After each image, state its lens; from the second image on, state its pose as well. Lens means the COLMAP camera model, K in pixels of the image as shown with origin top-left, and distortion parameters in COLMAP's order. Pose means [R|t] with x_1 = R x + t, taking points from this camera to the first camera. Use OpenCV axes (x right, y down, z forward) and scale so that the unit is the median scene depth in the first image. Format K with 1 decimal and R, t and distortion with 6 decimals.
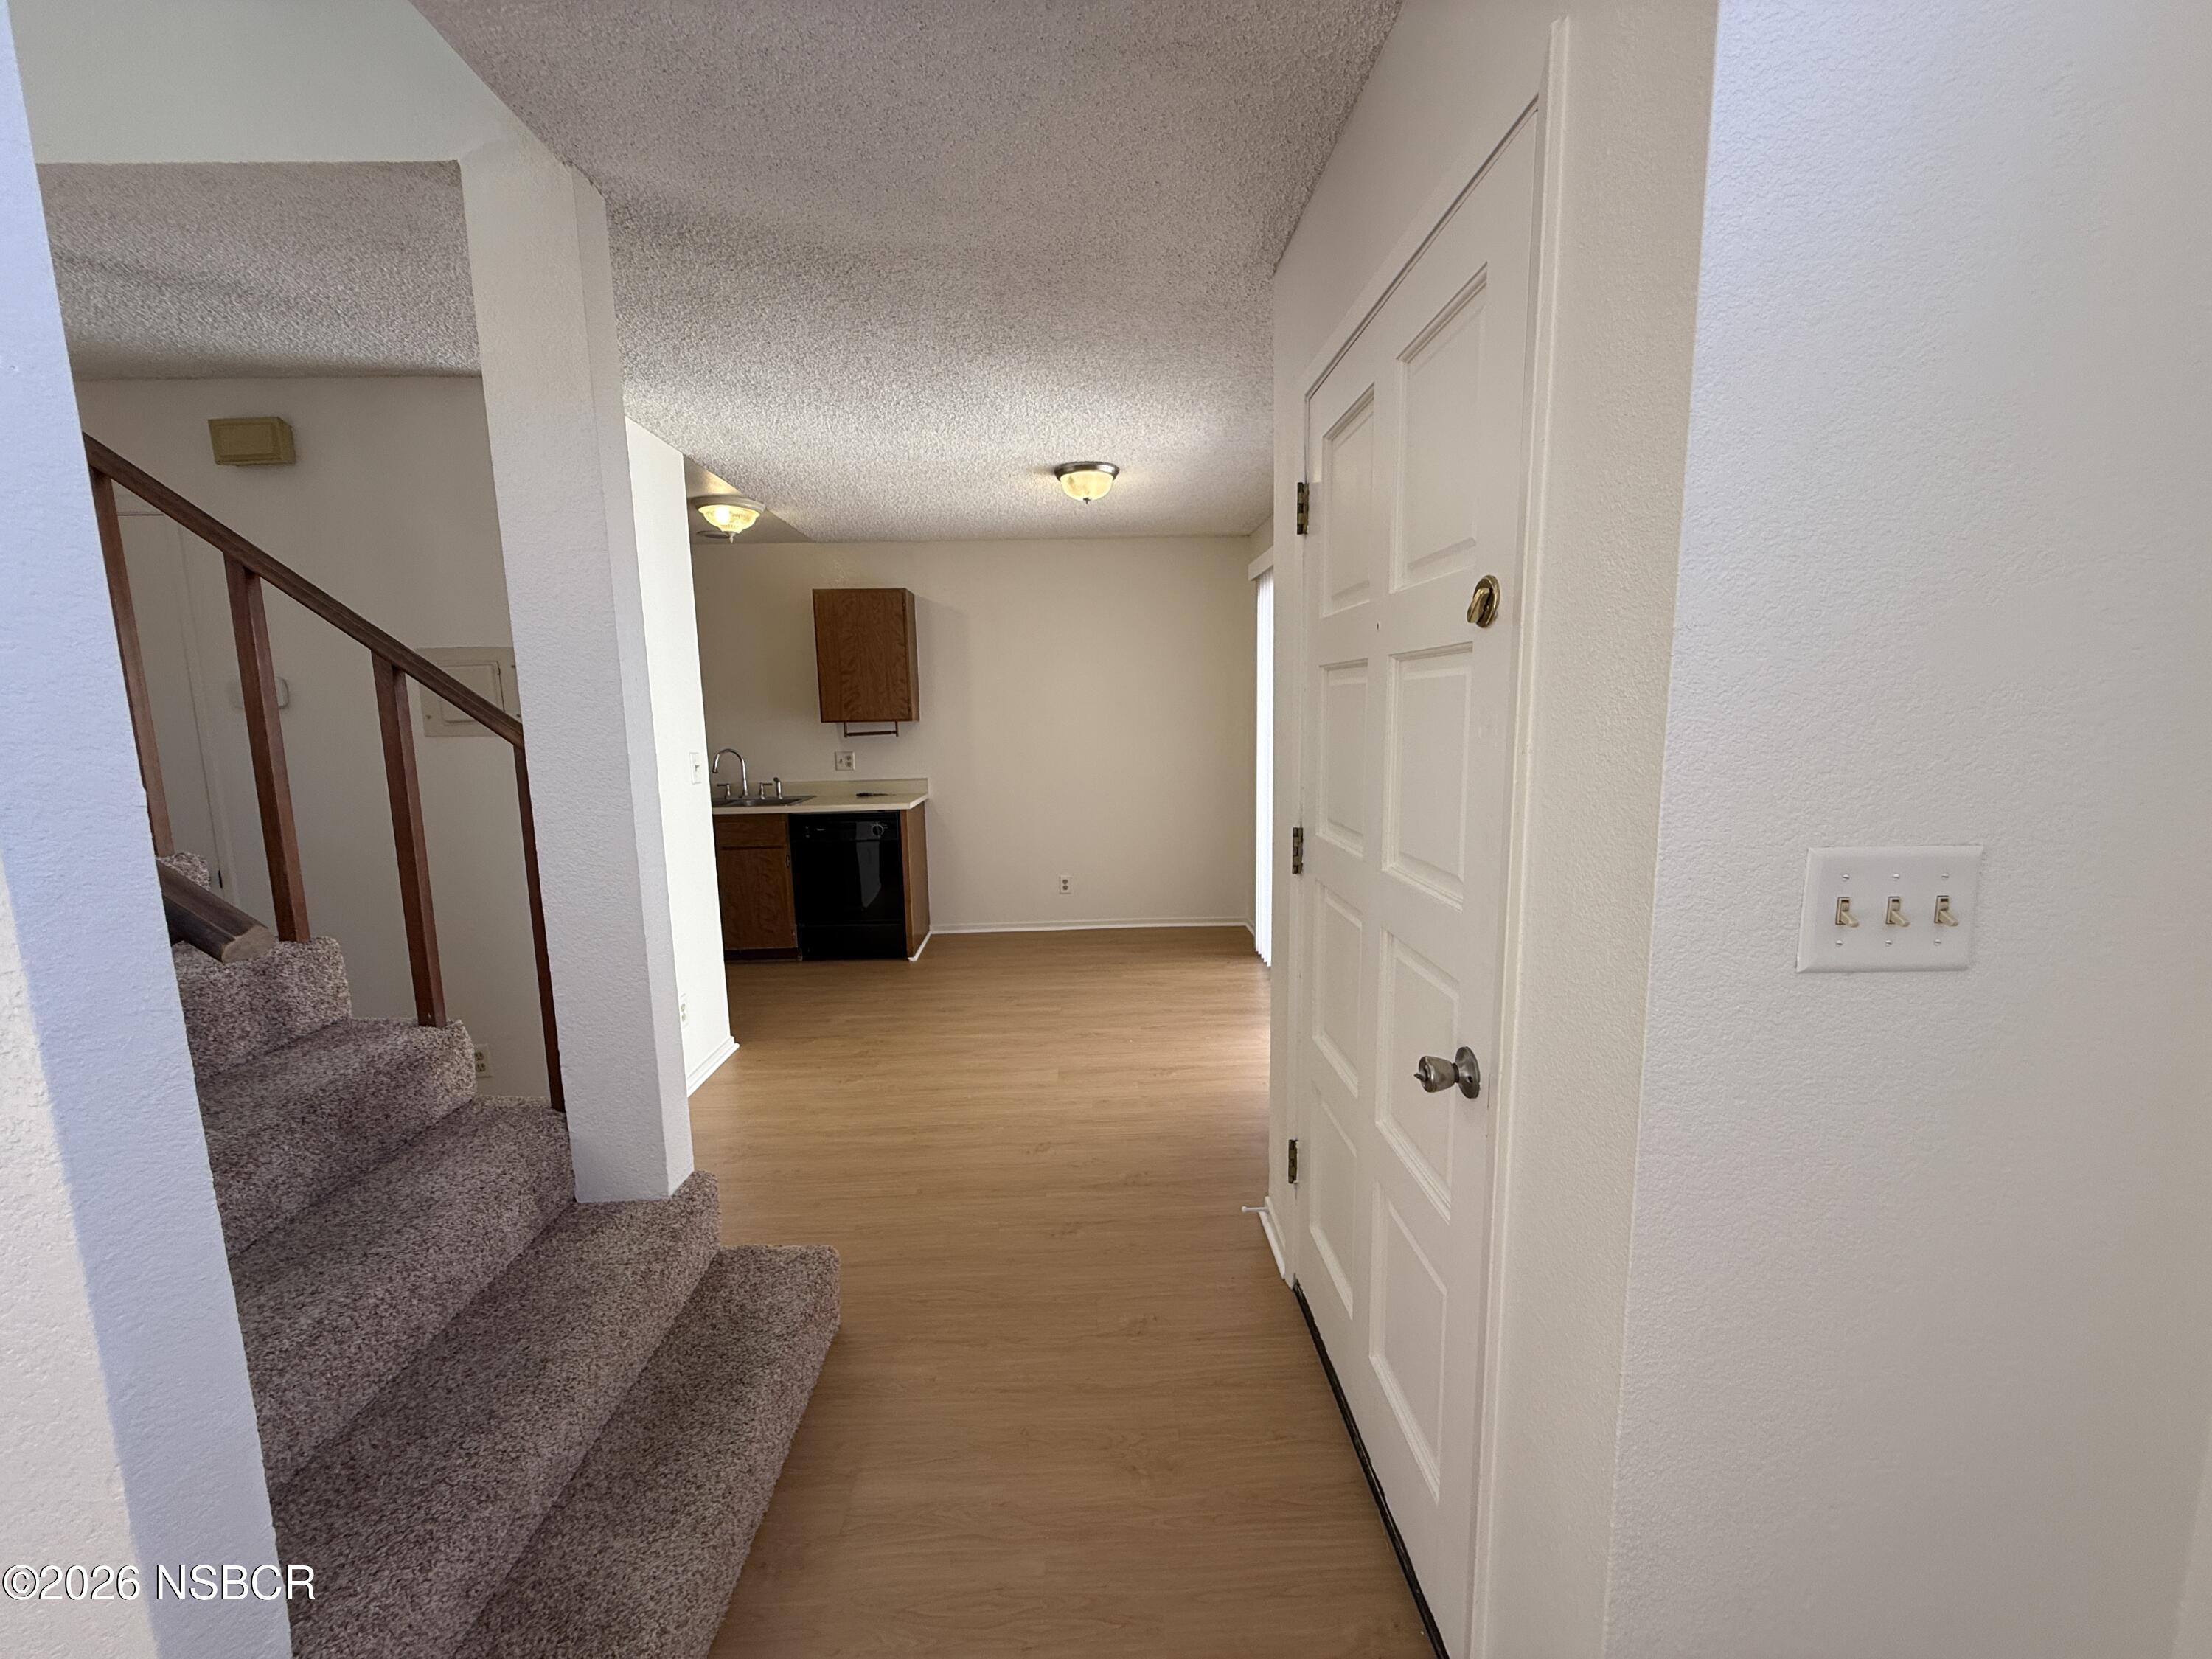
lens RADIAL K [[880.3, 0, 1103.4], [0, 880.3, 827.5], [0, 0, 1]] dist [0.000062, 0.000052]
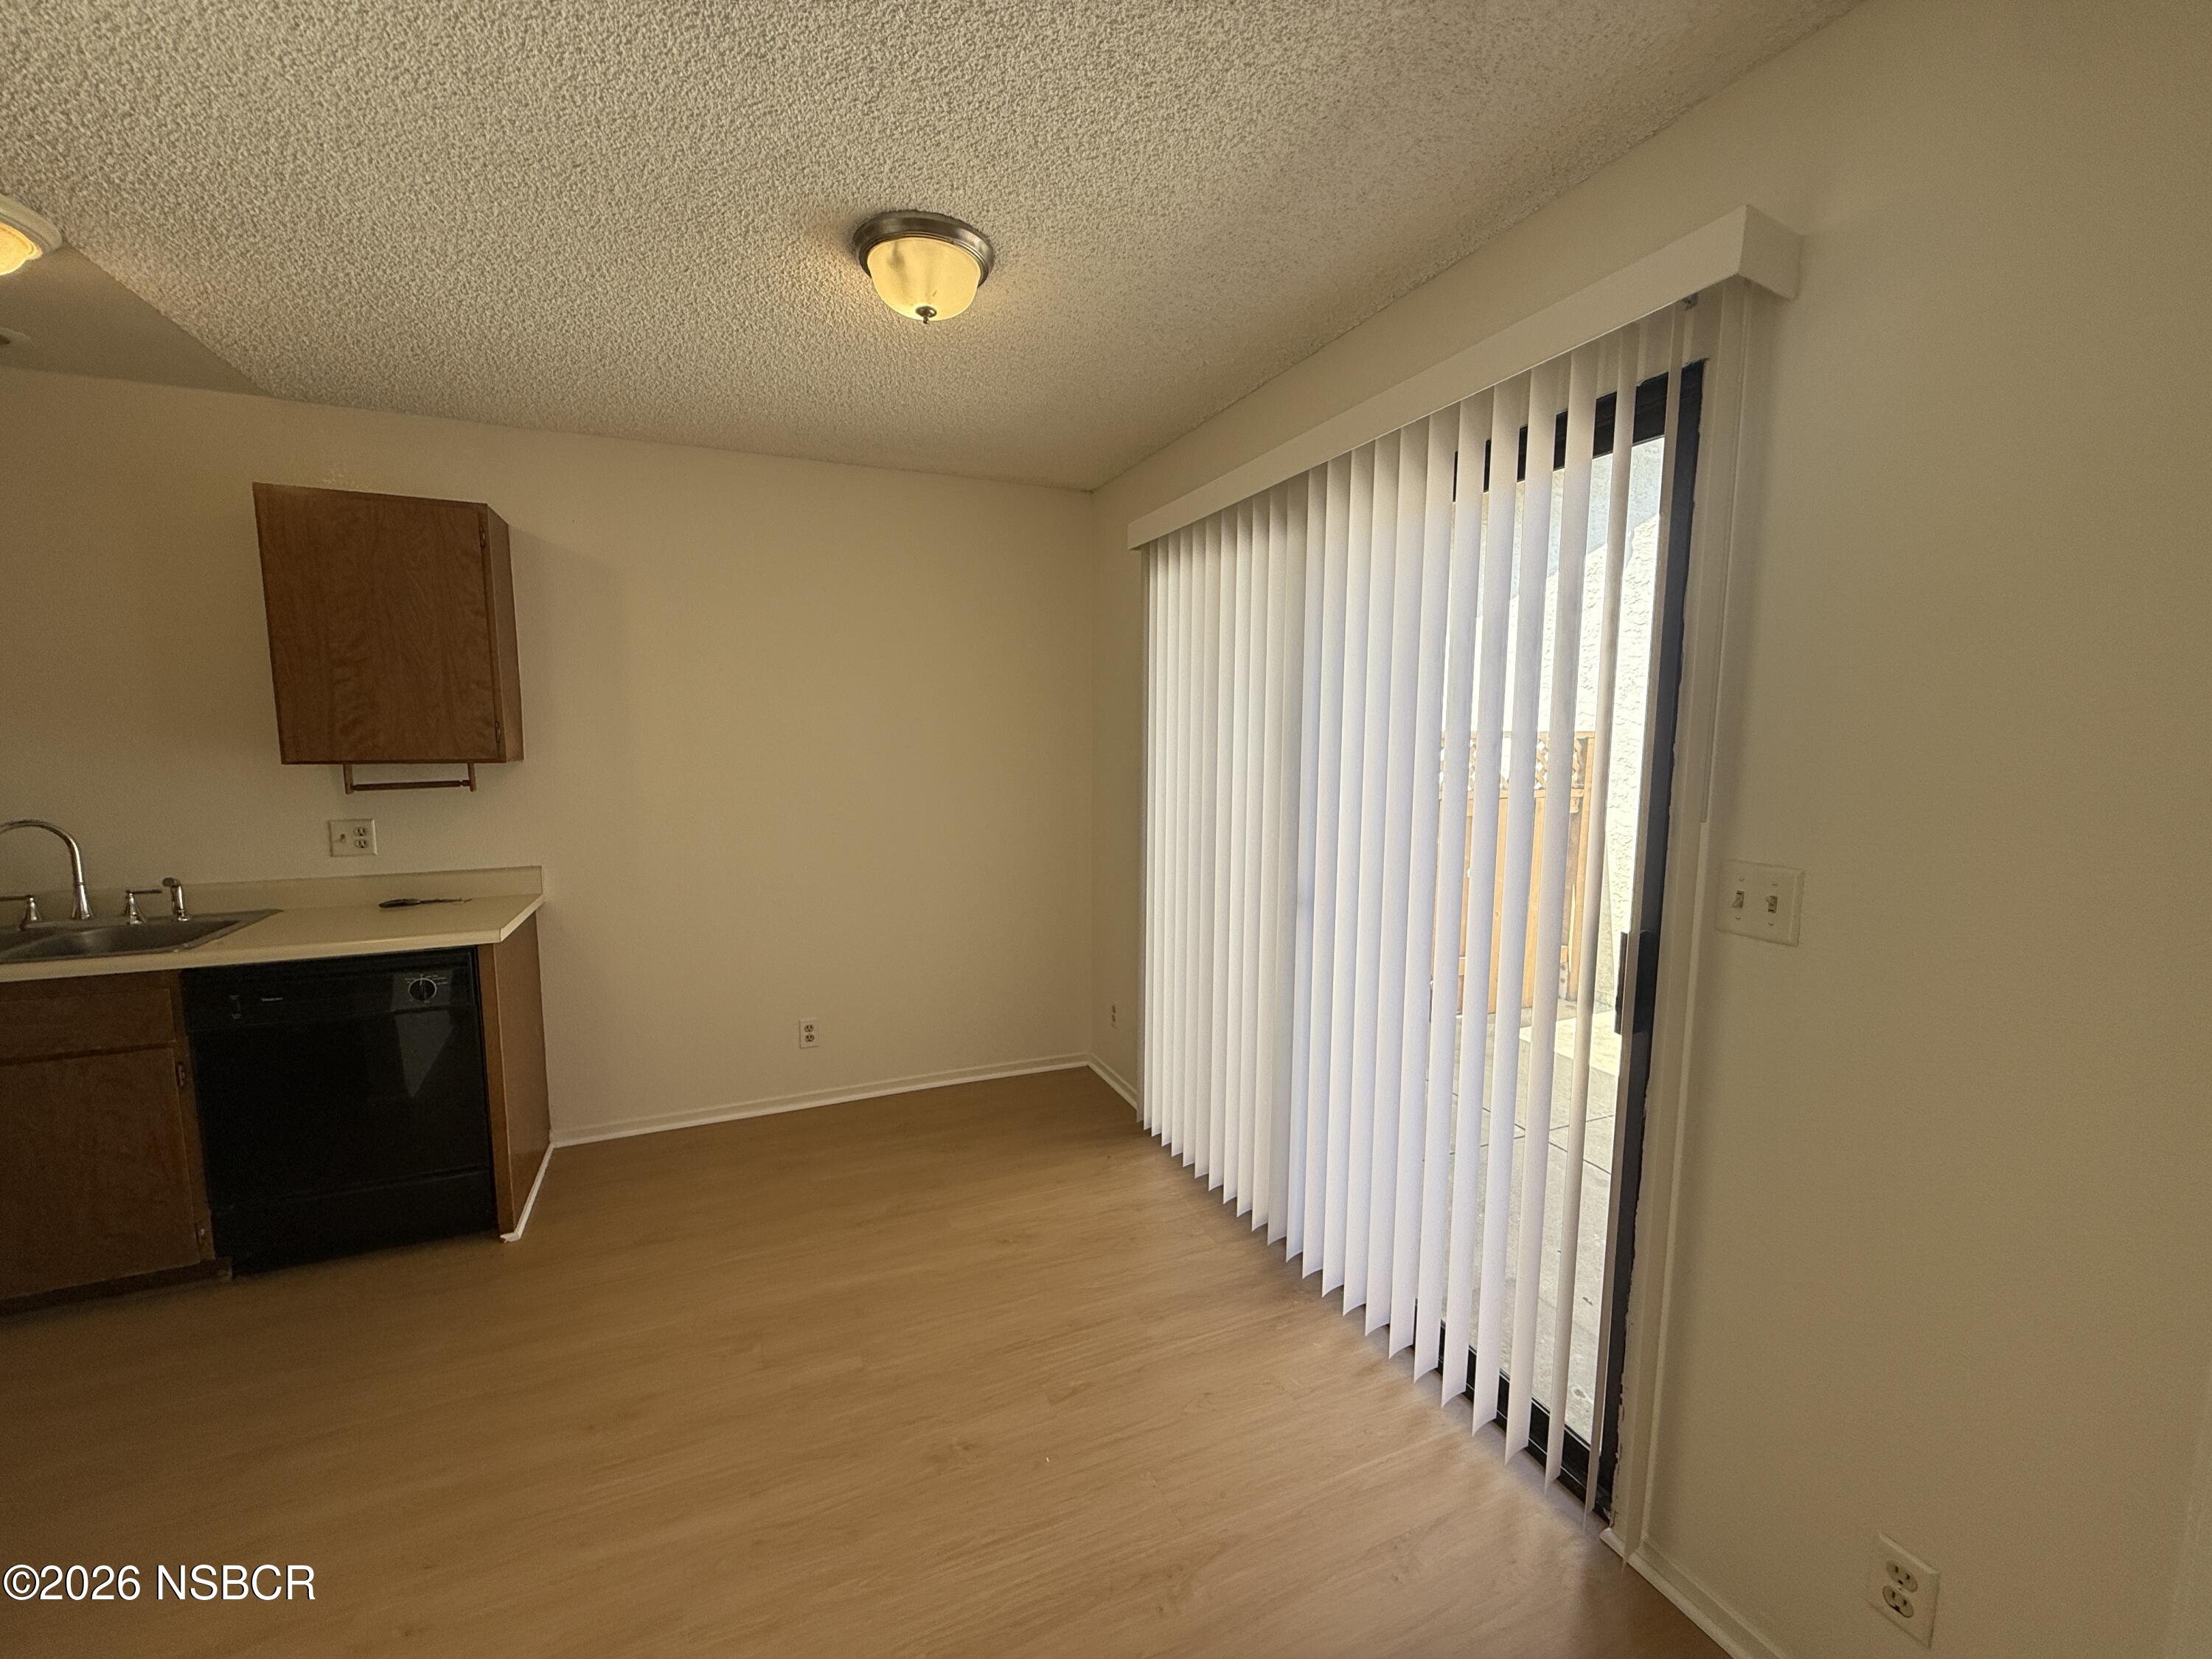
lens RADIAL K [[881.6, 0, 1100.0], [0, 881.6, 832.3], [0, 0, 1]] dist [0.000982, -0.000245]
pose [[0.933548, -0.017508, 0.358025, -0.079987], [0.025339, 0.999531, -0.017194, -0.064420], [-0.357556, 0.025123, 0.933554, 0.404593]]
